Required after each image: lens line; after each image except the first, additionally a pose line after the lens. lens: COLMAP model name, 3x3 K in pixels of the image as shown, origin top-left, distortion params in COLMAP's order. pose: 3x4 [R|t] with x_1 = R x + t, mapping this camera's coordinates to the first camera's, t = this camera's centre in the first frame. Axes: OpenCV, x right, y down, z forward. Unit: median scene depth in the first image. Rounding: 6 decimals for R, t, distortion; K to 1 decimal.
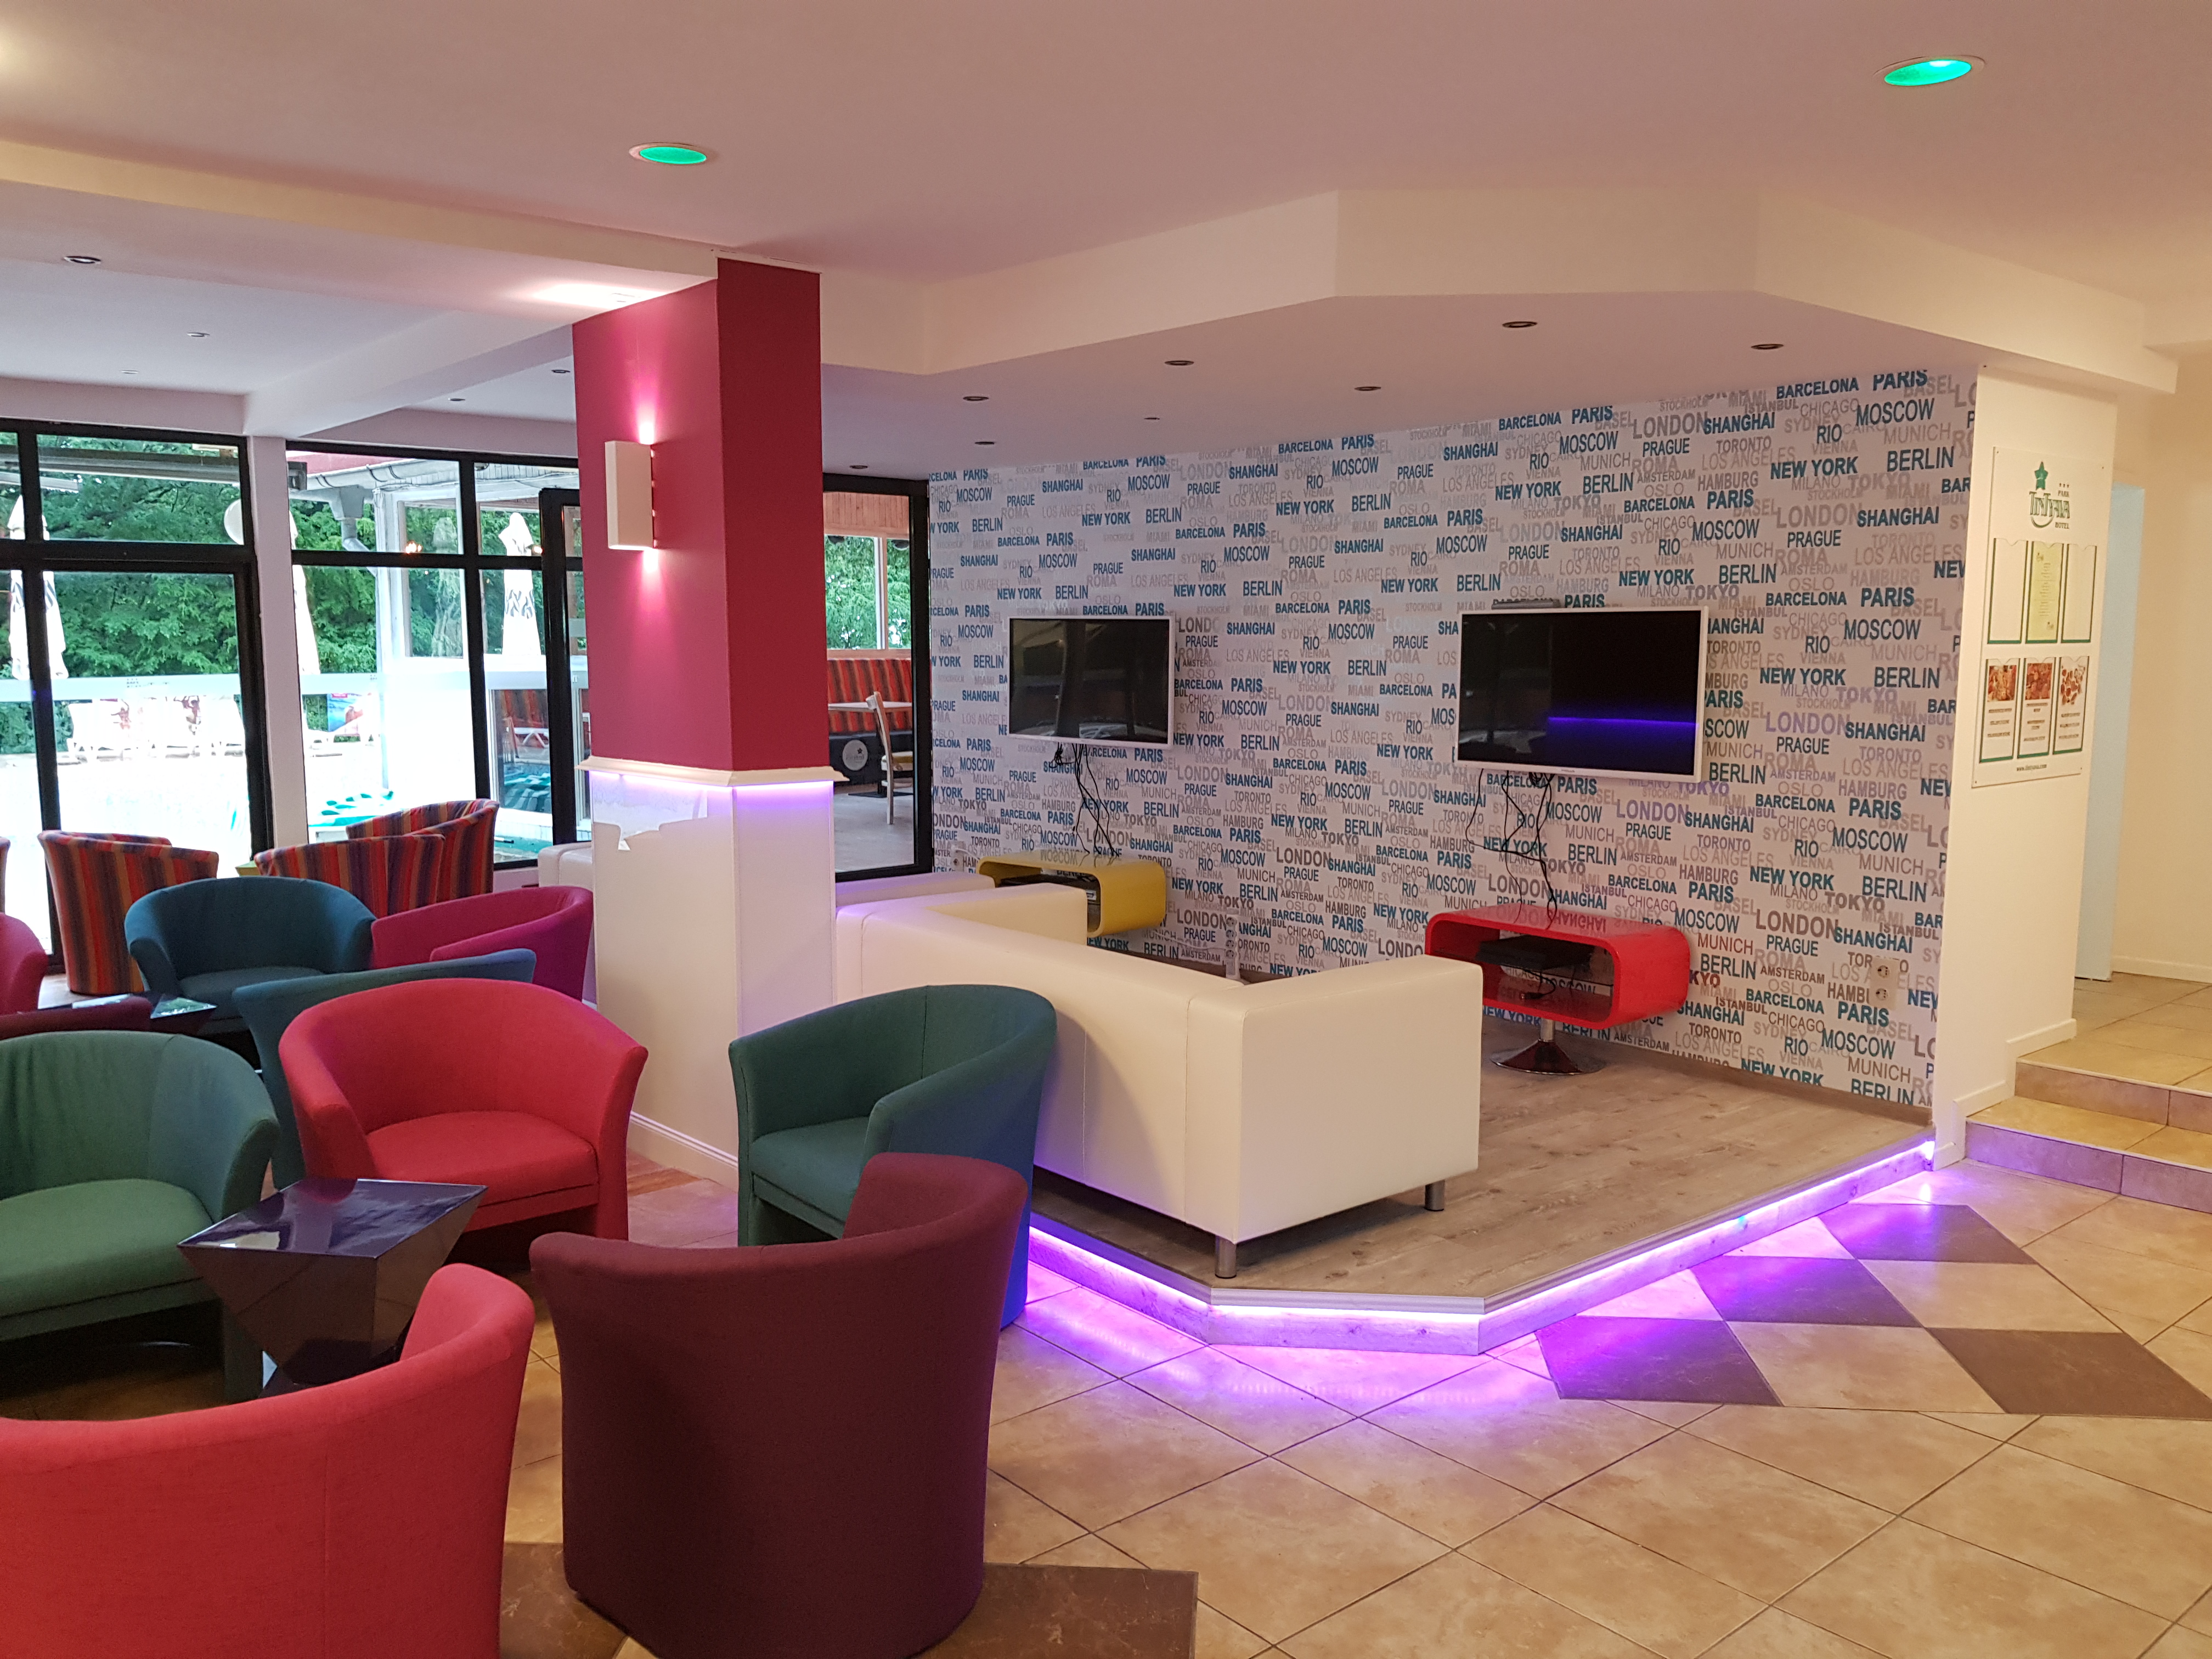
lens RADIAL K [[1750.8, 0, 1096.6], [0, 1750.8, 846.1], [0, 0, 1]] dist [0.022863, -0.047504]
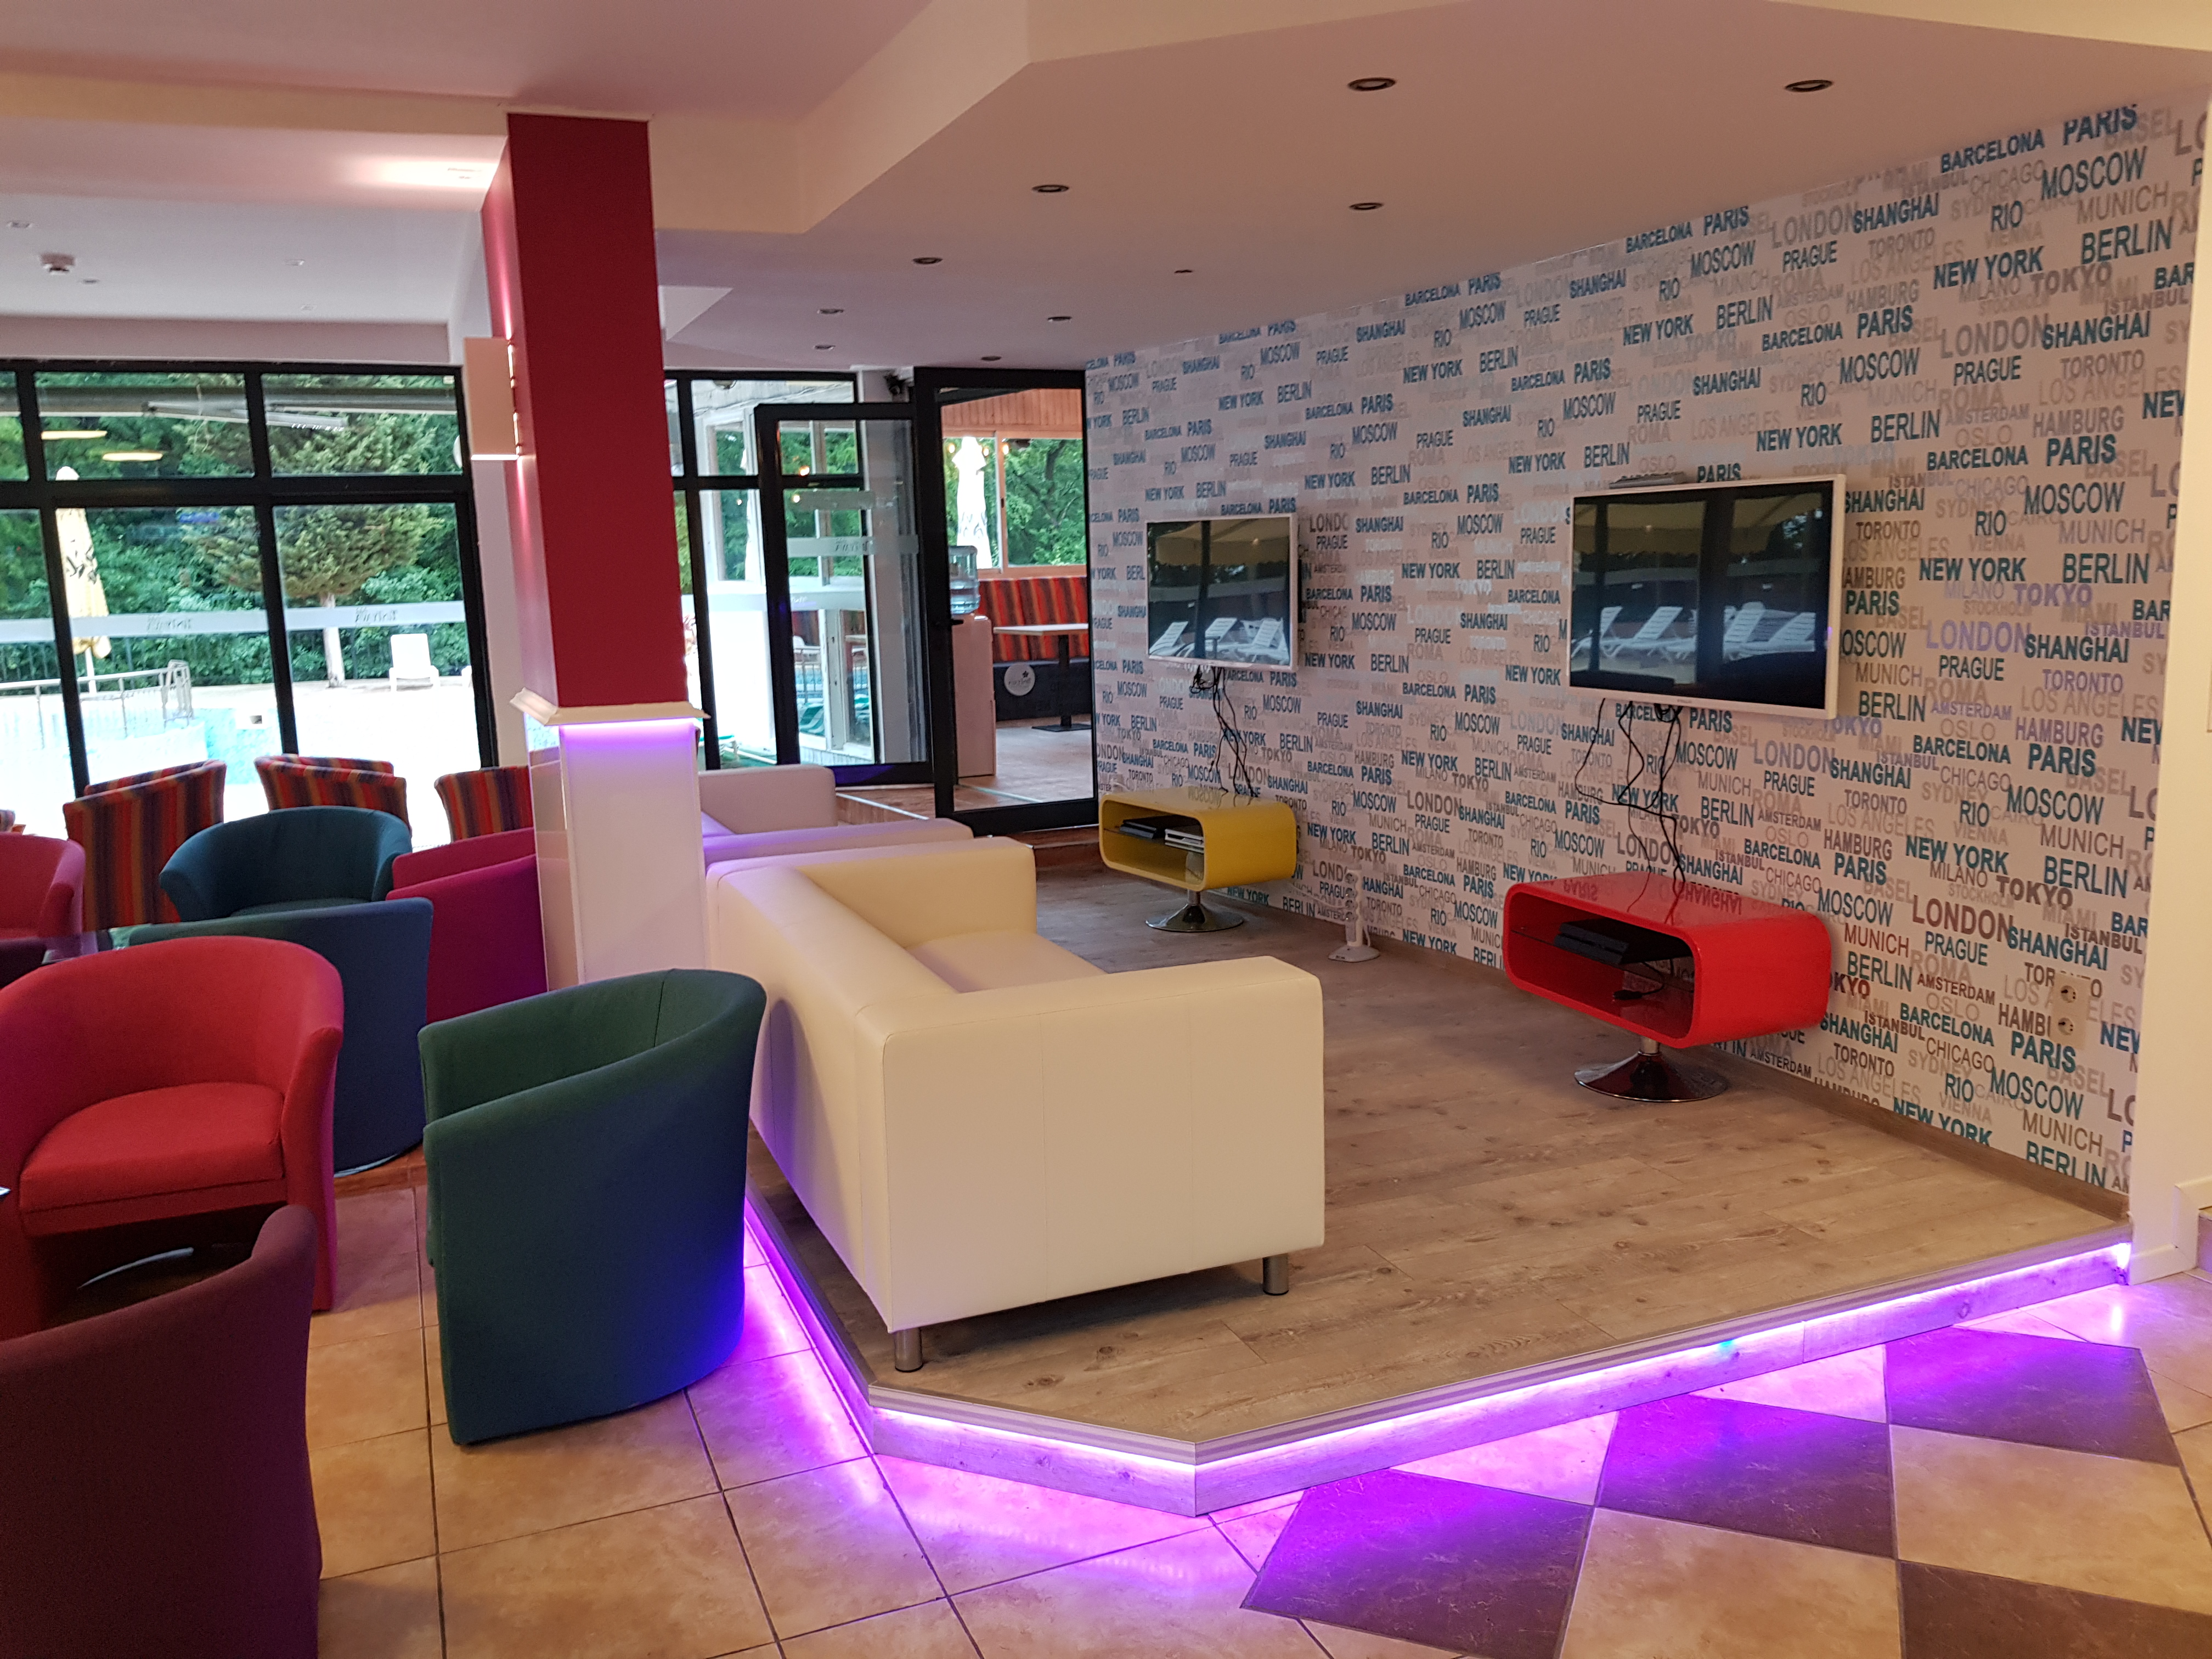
lens RADIAL K [[1750.8, 0, 1107.5], [0, 1750.8, 839.1], [0, 0, 1]] dist [0.022863, -0.047504]
pose [[0.952021, 0.021910, -0.305248, 0.284974], [-0.007342, 0.998782, 0.048793, -0.020121], [0.305945, -0.044211, 0.951022, 0.216510]]
